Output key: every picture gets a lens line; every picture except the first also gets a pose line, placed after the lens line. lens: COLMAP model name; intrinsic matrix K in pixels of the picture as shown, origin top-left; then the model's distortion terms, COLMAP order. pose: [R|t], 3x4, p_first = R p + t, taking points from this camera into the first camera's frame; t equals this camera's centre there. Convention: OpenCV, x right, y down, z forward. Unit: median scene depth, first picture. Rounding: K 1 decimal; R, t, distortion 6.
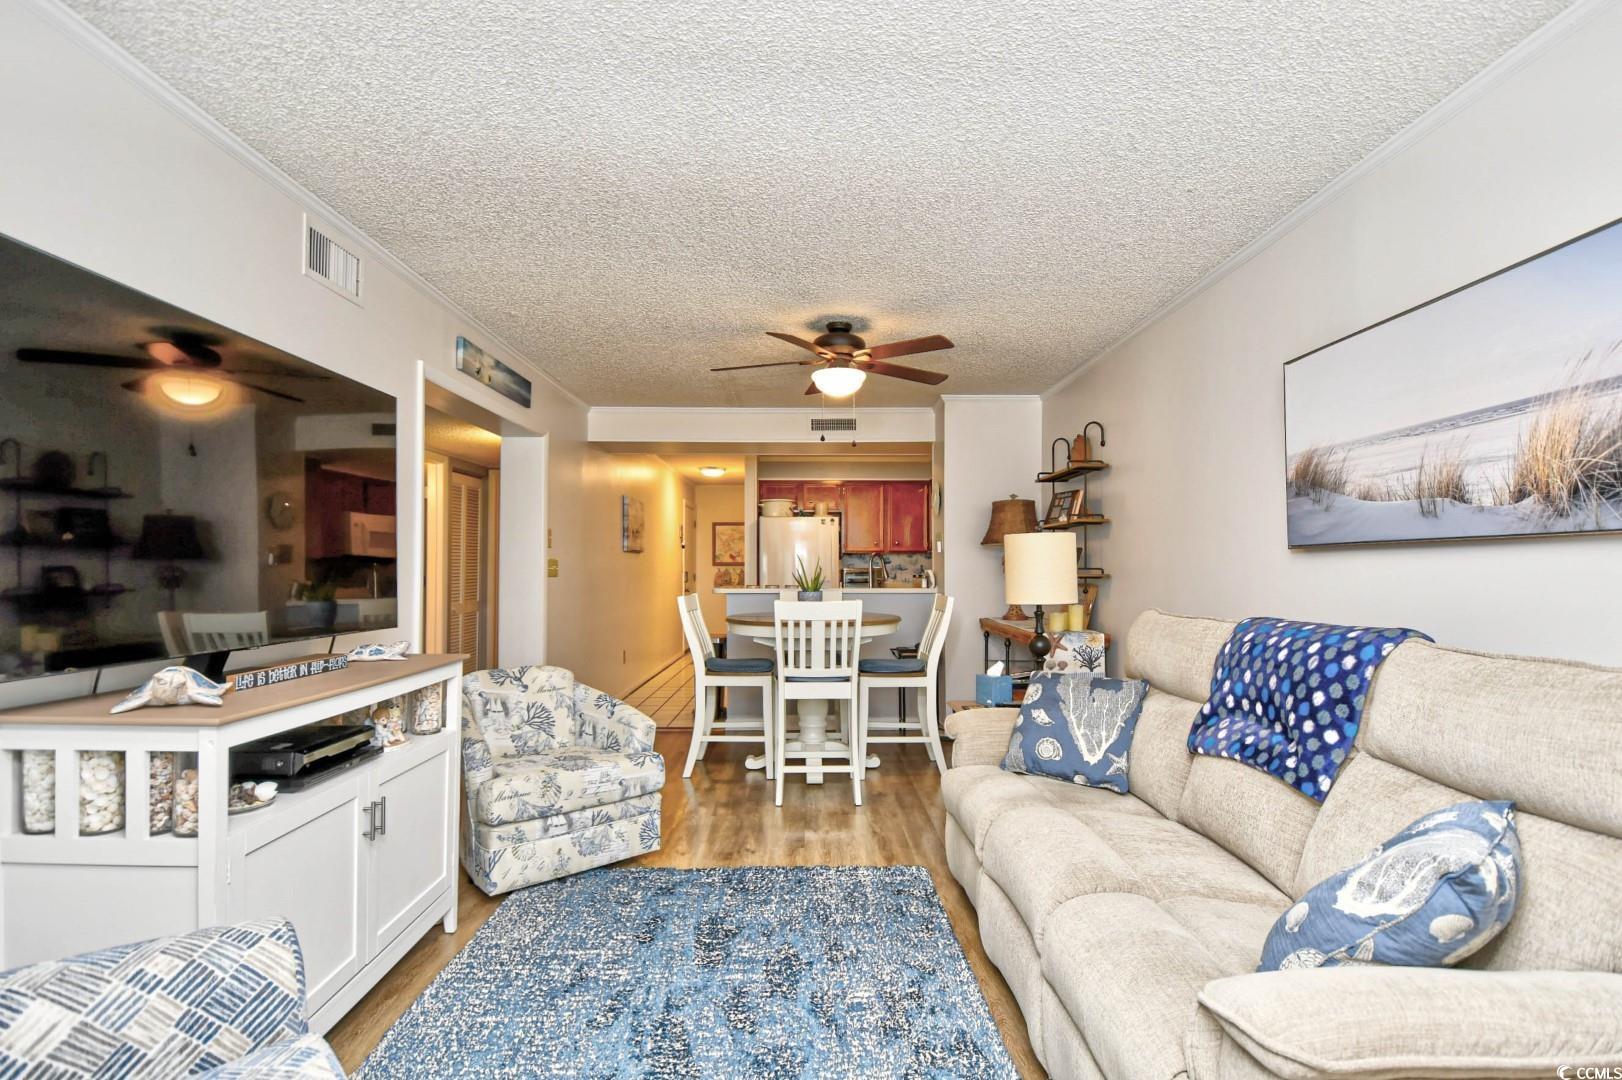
lens RADIAL K [[777.9, 0, 812.1], [0, 777.9, 547.4], [0, 0, 1]] dist [0.002543, -0.000199]
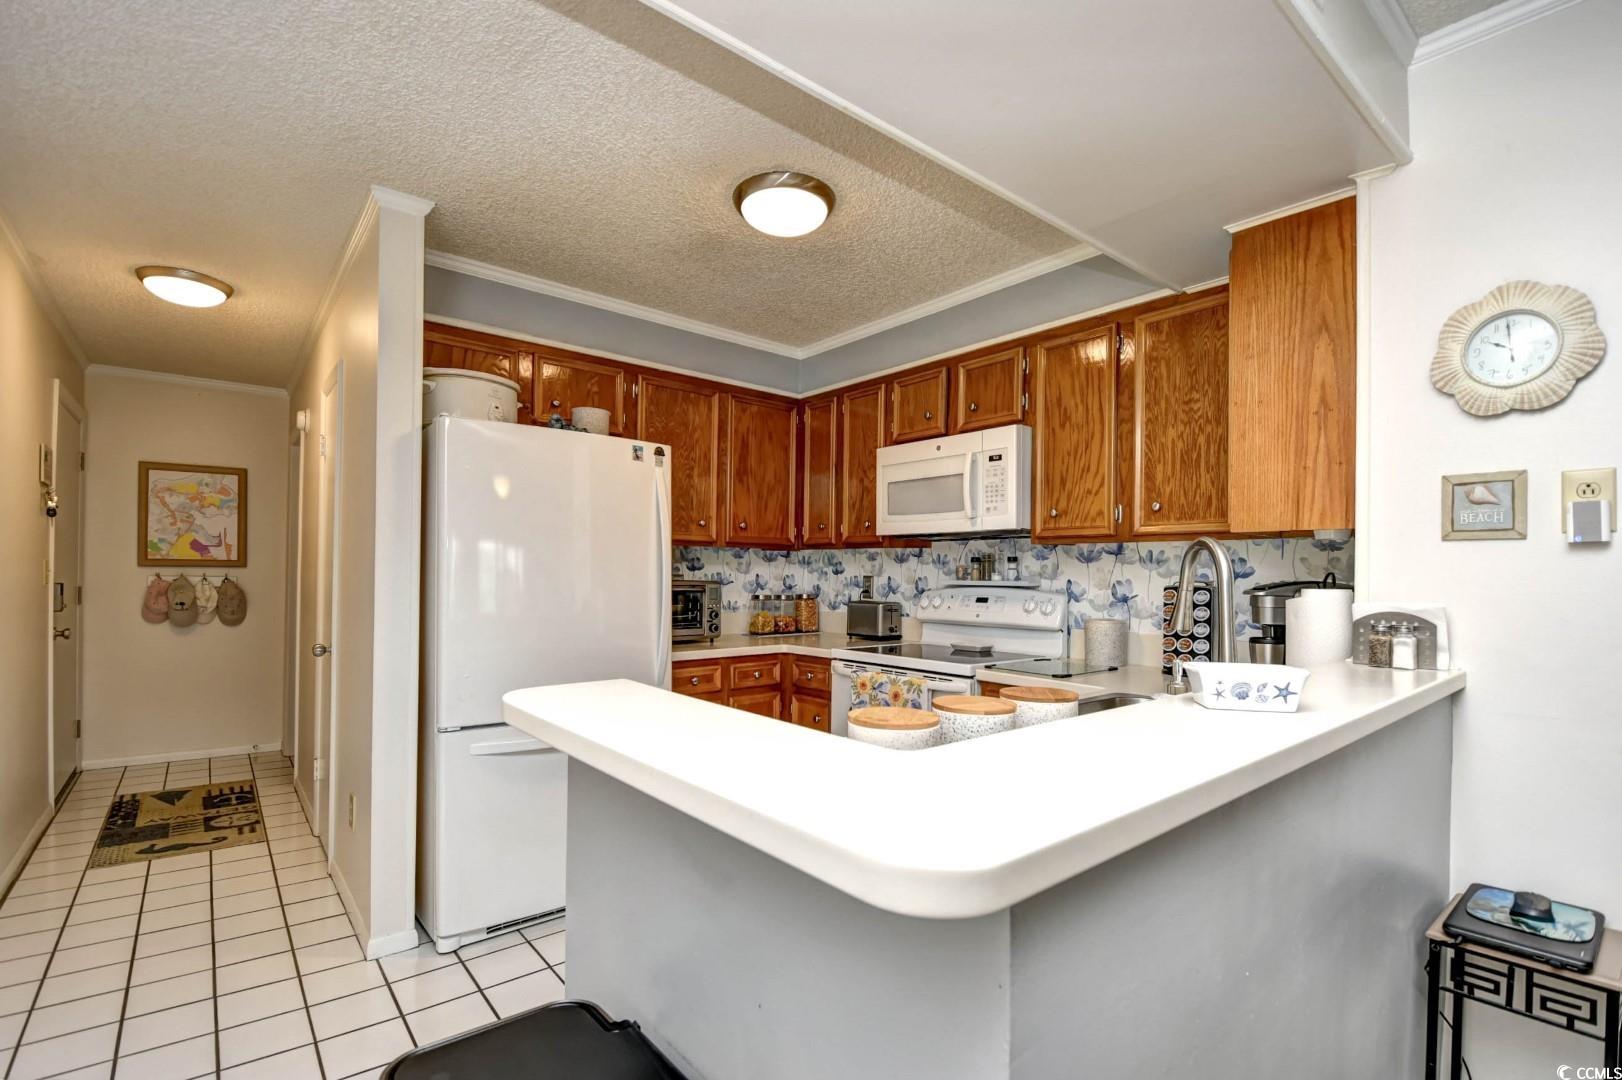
lens RADIAL K [[733.6, 0, 812.6], [0, 733.6, 571.9], [0, 0, 1]] dist [0.008643, -0.017143]
pose [[0.775794, 0.010013, 0.630907, -0.452480], [-0.027591, 0.999456, 0.018066, 0.045679], [-0.630383, -0.031423, 0.775648, 2.279940]]
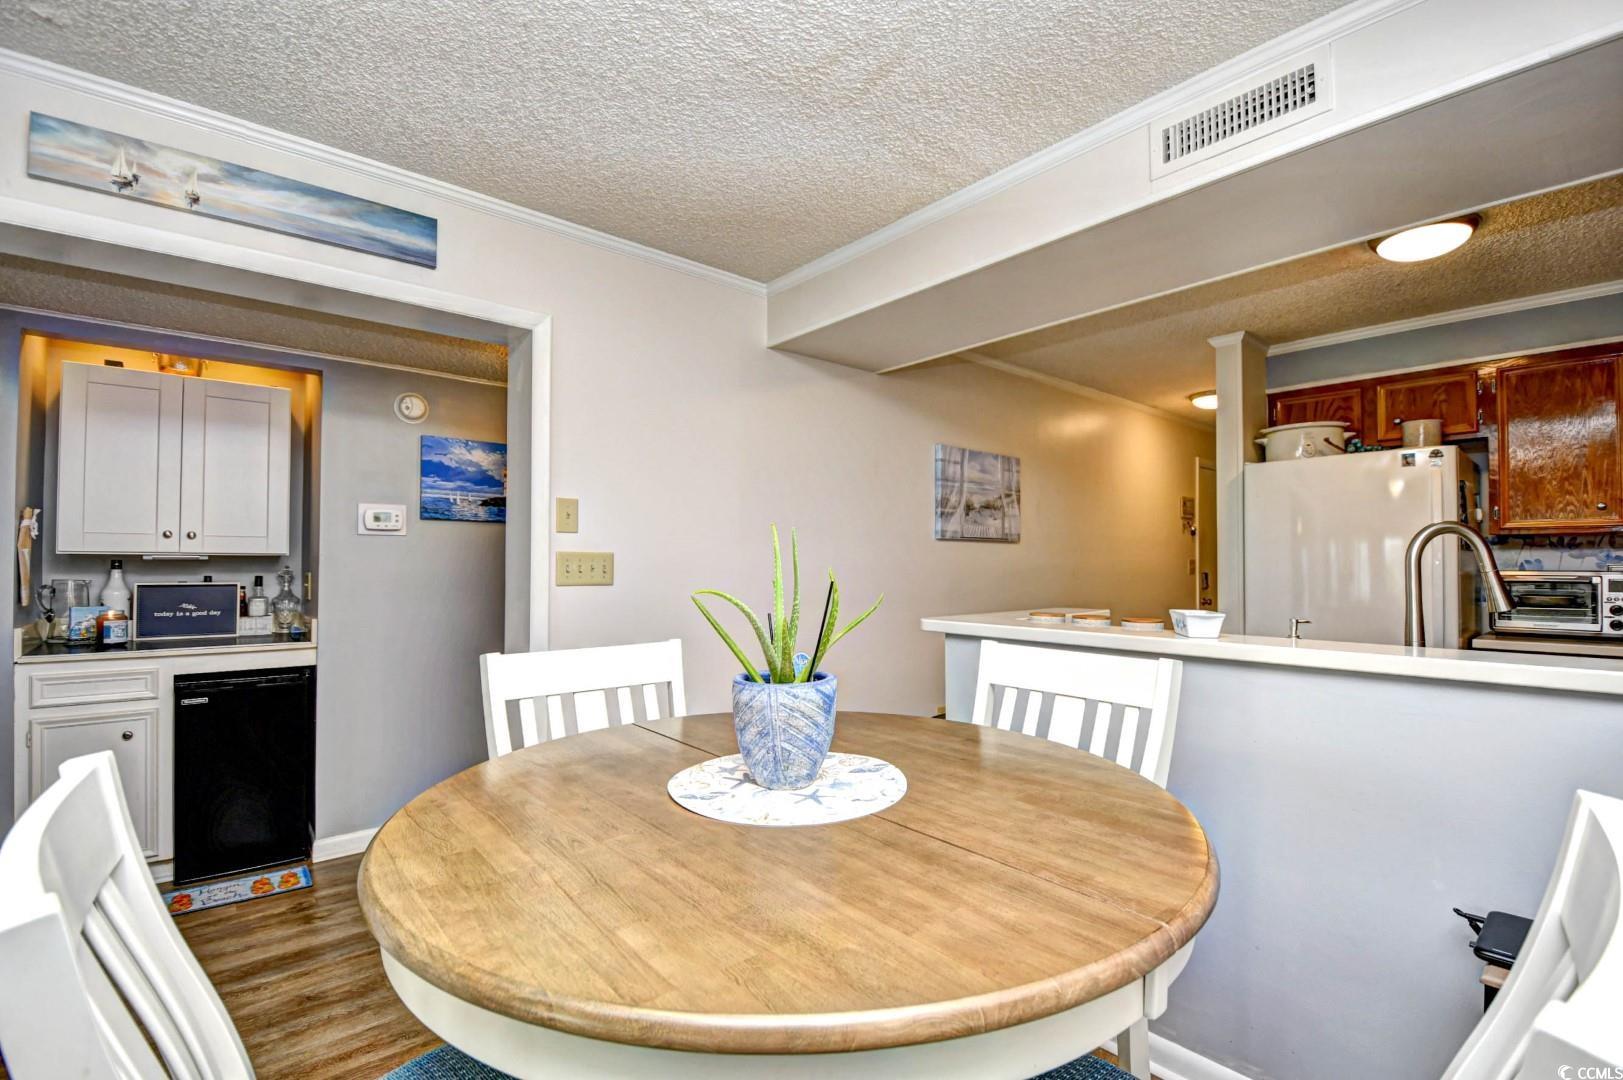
lens RADIAL K [[709.2, 0, 818.6], [0, 709.2, 550.7], [0, 0, 1]] dist [0.002572, -0.014749]
pose [[0.648033, -0.013033, -0.761501, 0.325182], [0.019505, 0.999810, -0.000513, 0.033224], [0.761363, -0.014521, 0.648164, 1.706812]]
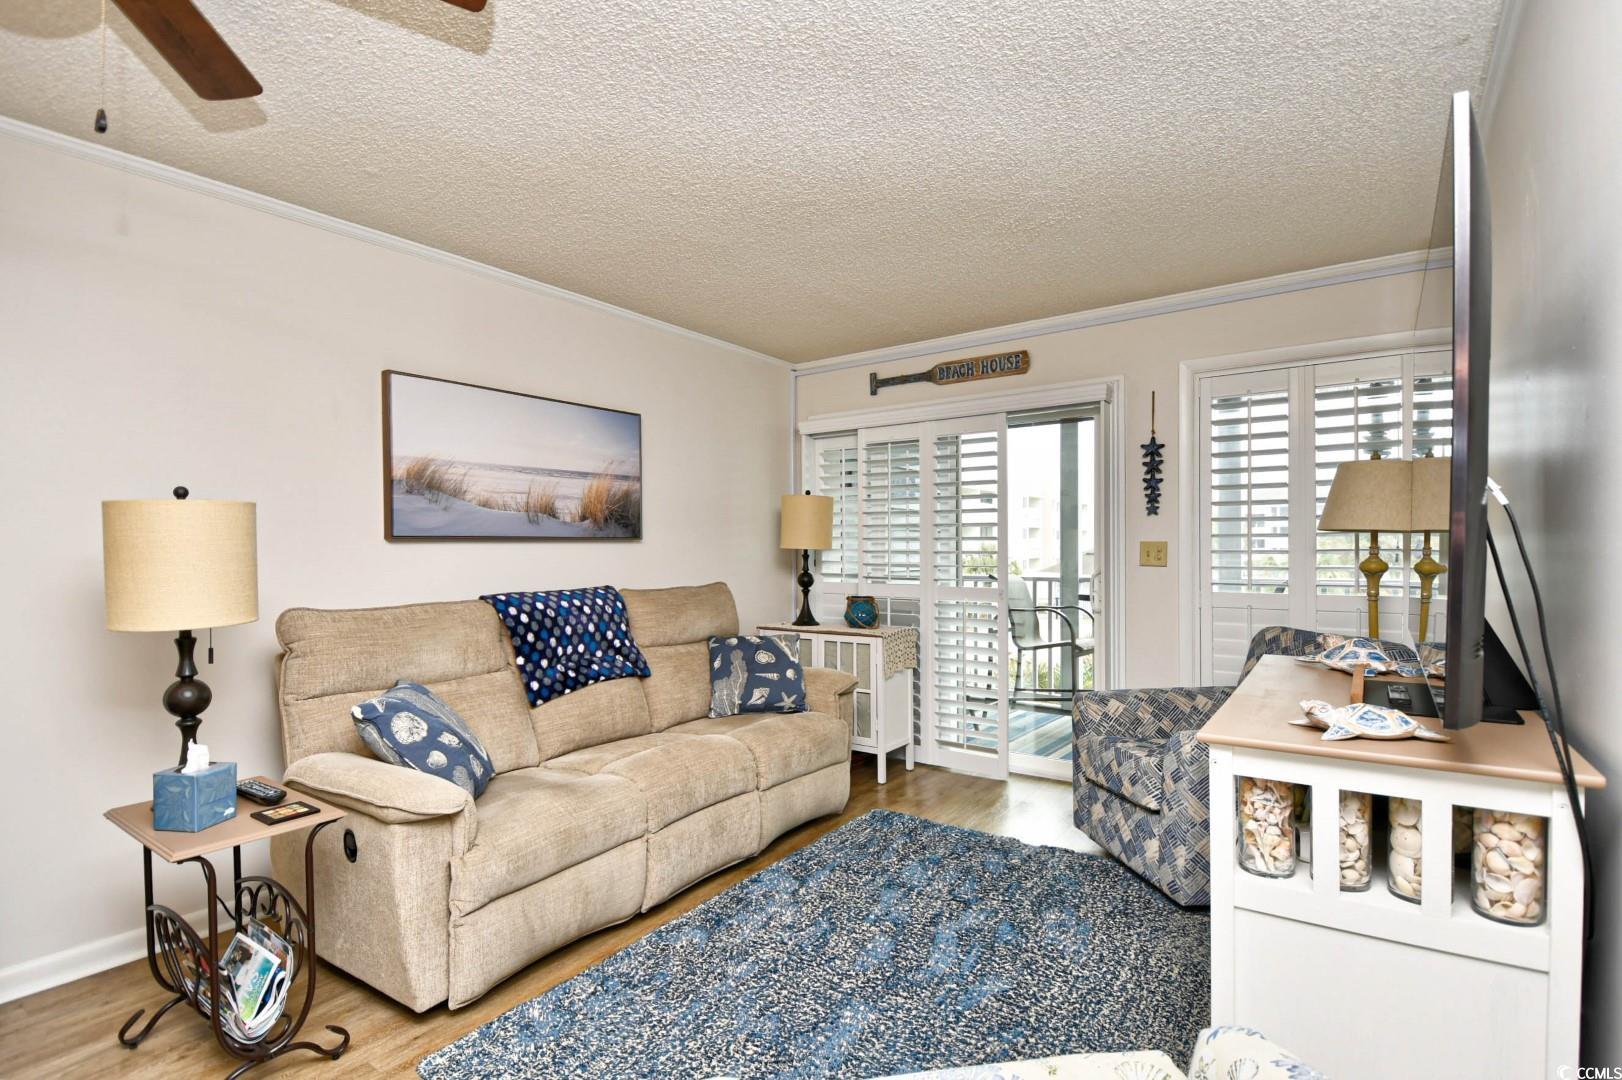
lens RADIAL K [[777.9, 0, 812.1], [0, 777.9, 547.4], [0, 0, 1]] dist [0.002543, -0.000199]
pose [[-0.812078, 0.001358, 0.583547, -0.571745], [-0.012240, 0.999738, -0.019360, 0.031094], [-0.583420, -0.022864, -0.811849, 1.693437]]
